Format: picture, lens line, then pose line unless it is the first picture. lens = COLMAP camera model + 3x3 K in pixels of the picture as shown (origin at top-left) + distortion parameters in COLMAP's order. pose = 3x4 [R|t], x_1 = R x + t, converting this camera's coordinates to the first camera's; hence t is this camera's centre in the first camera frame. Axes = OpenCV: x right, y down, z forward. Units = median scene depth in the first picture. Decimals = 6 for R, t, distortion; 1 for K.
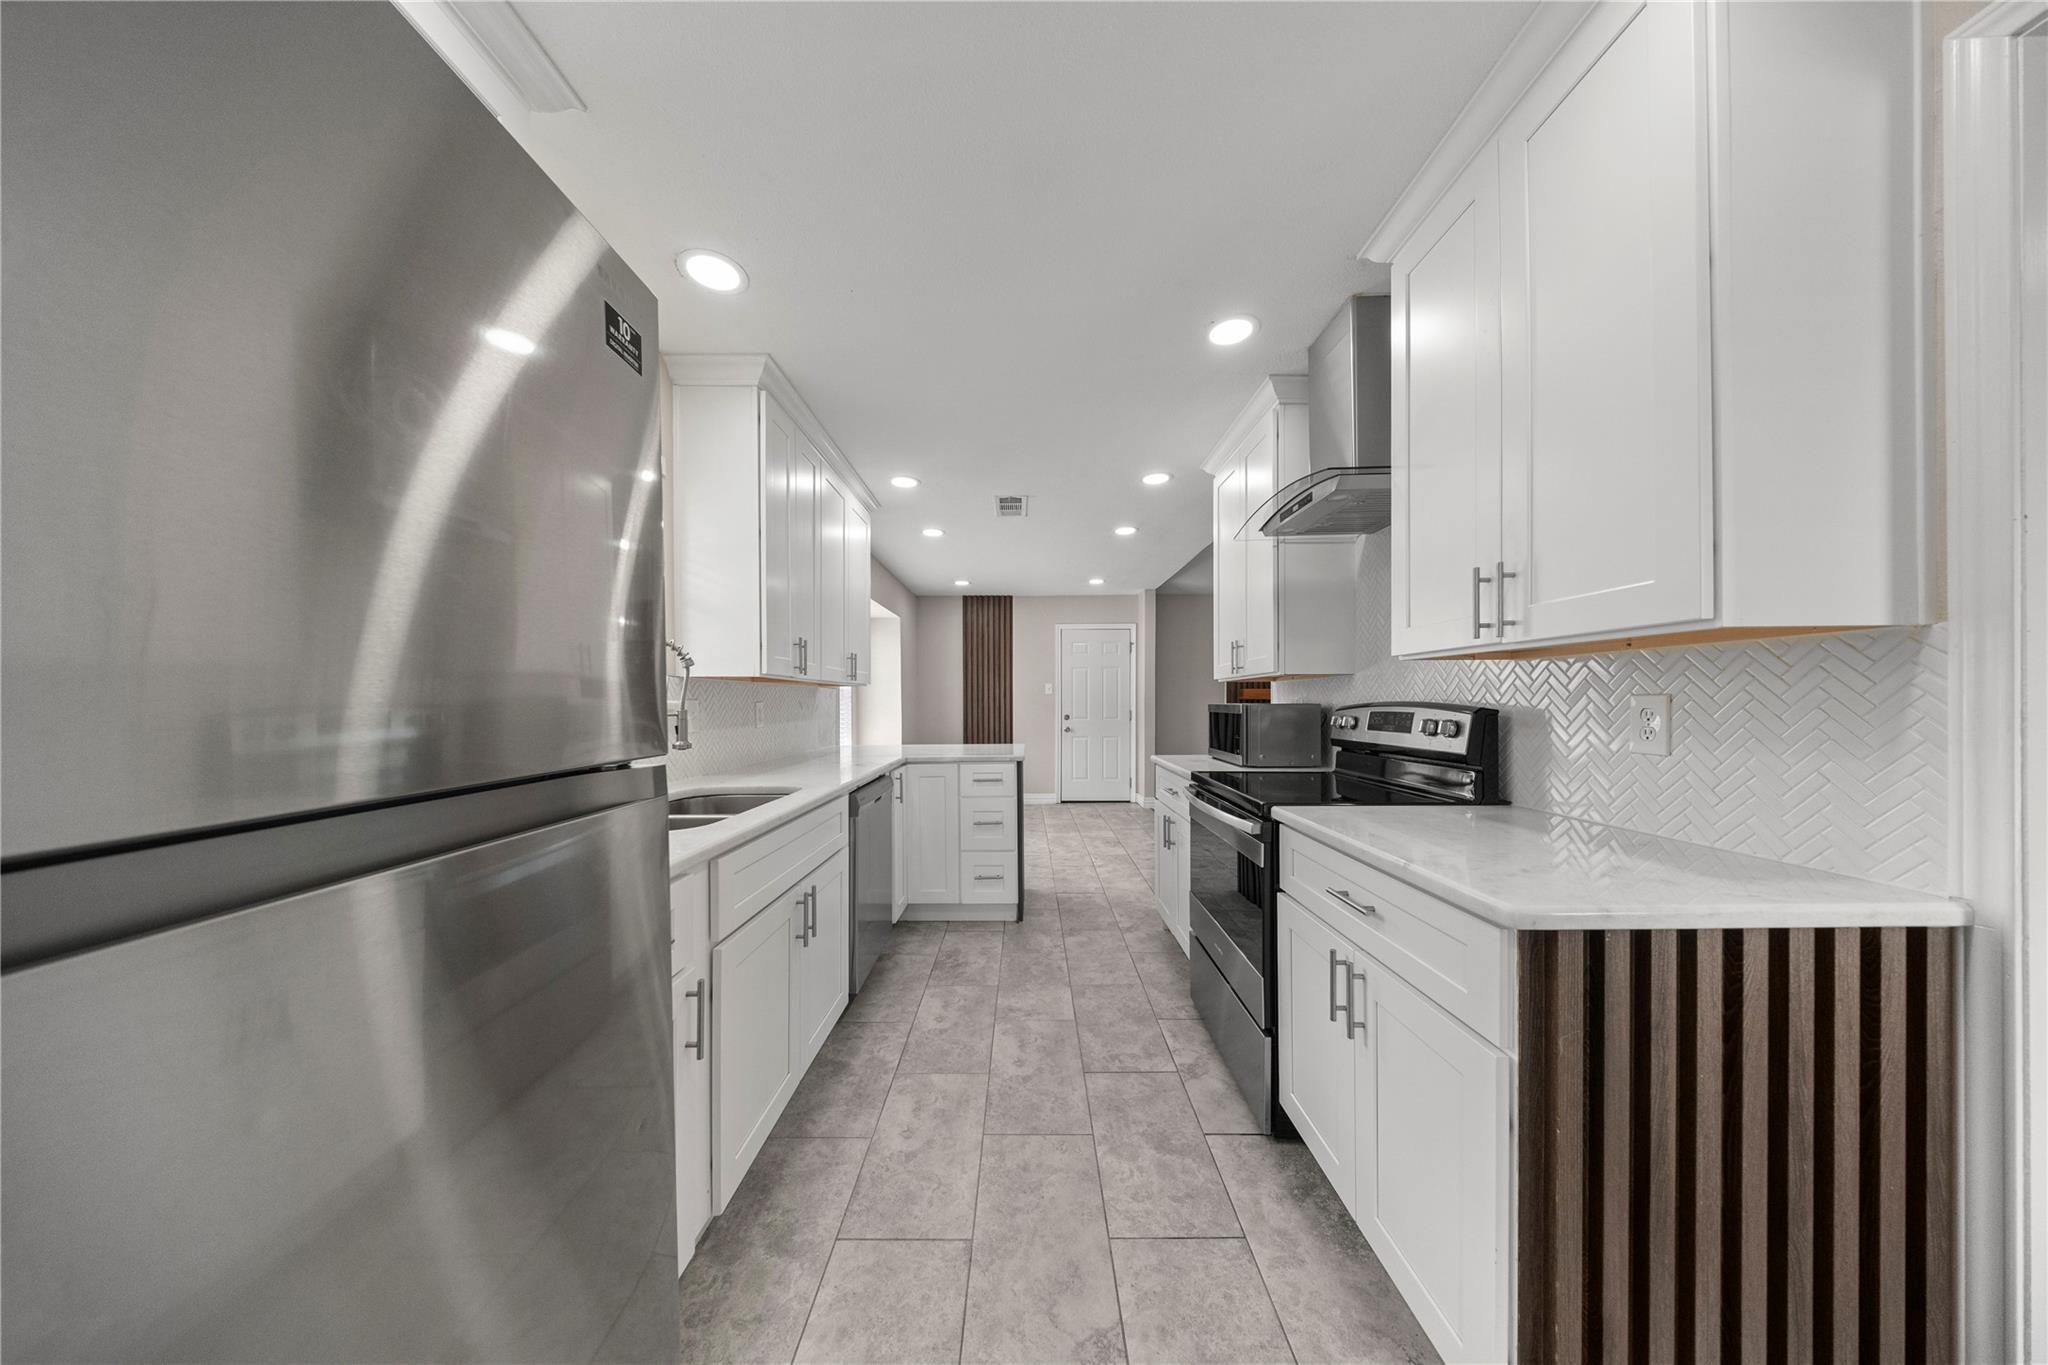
lens RADIAL K [[605.4, 0, 1022.2], [0, 605.4, 694.9], [0, 0, 1]] dist [-0.000154, -0.000031]
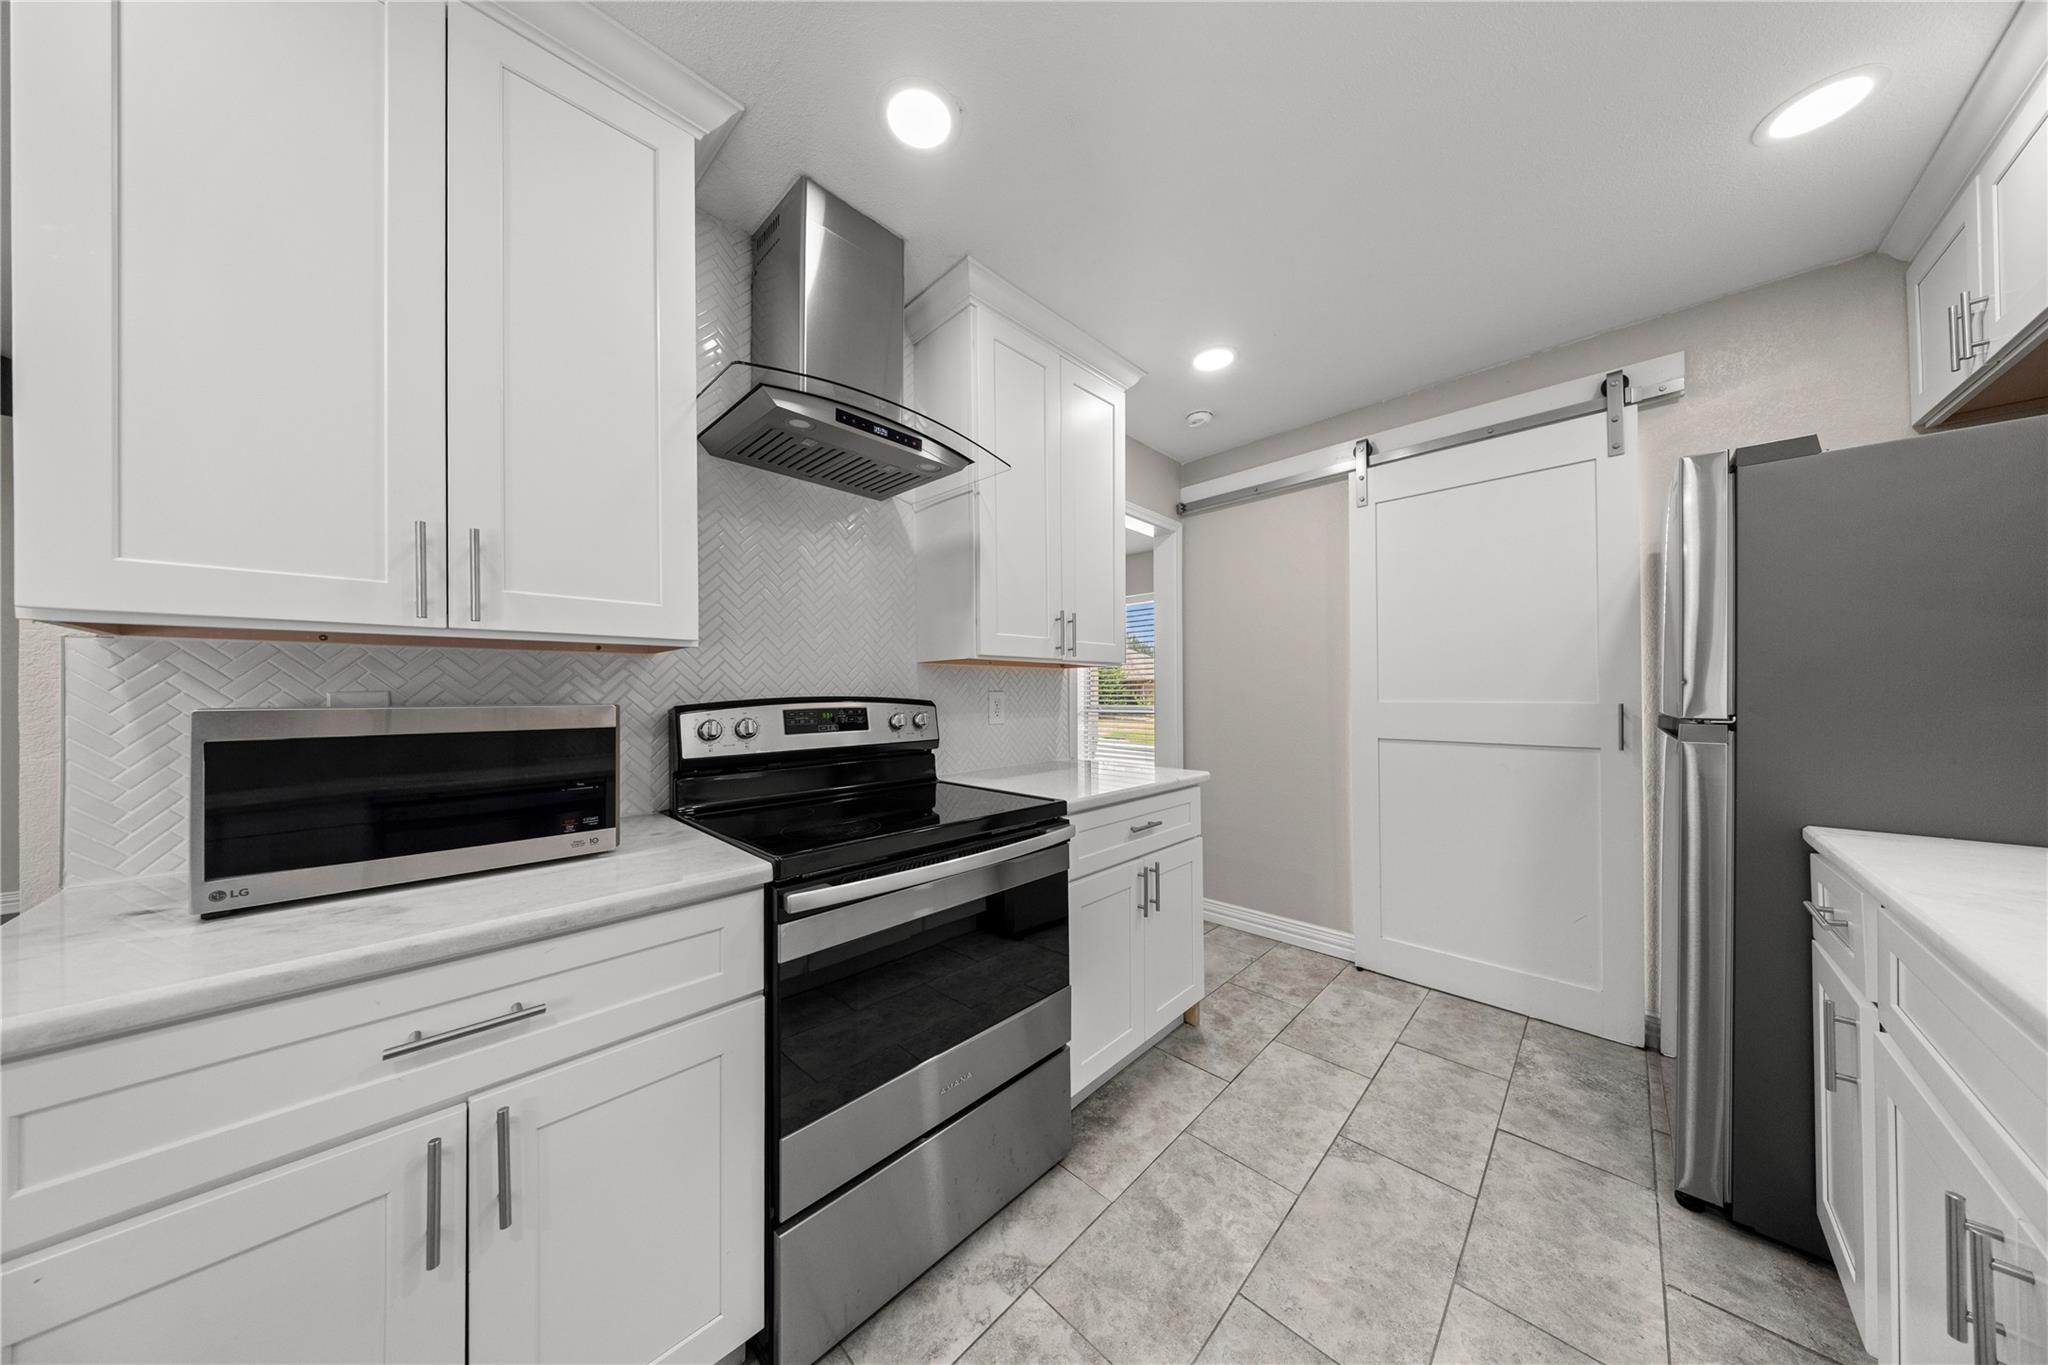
lens RADIAL K [[605.4, 0, 1023.0], [0, 605.4, 687.0], [0, 0, 1]] dist [-0.000154, -0.000031]
pose [[-0.716551, 0.007642, 0.697492, -0.225563], [-0.000892, 0.999929, -0.011872, 0.010164], [-0.697534, -0.009129, -0.716494, 1.835157]]
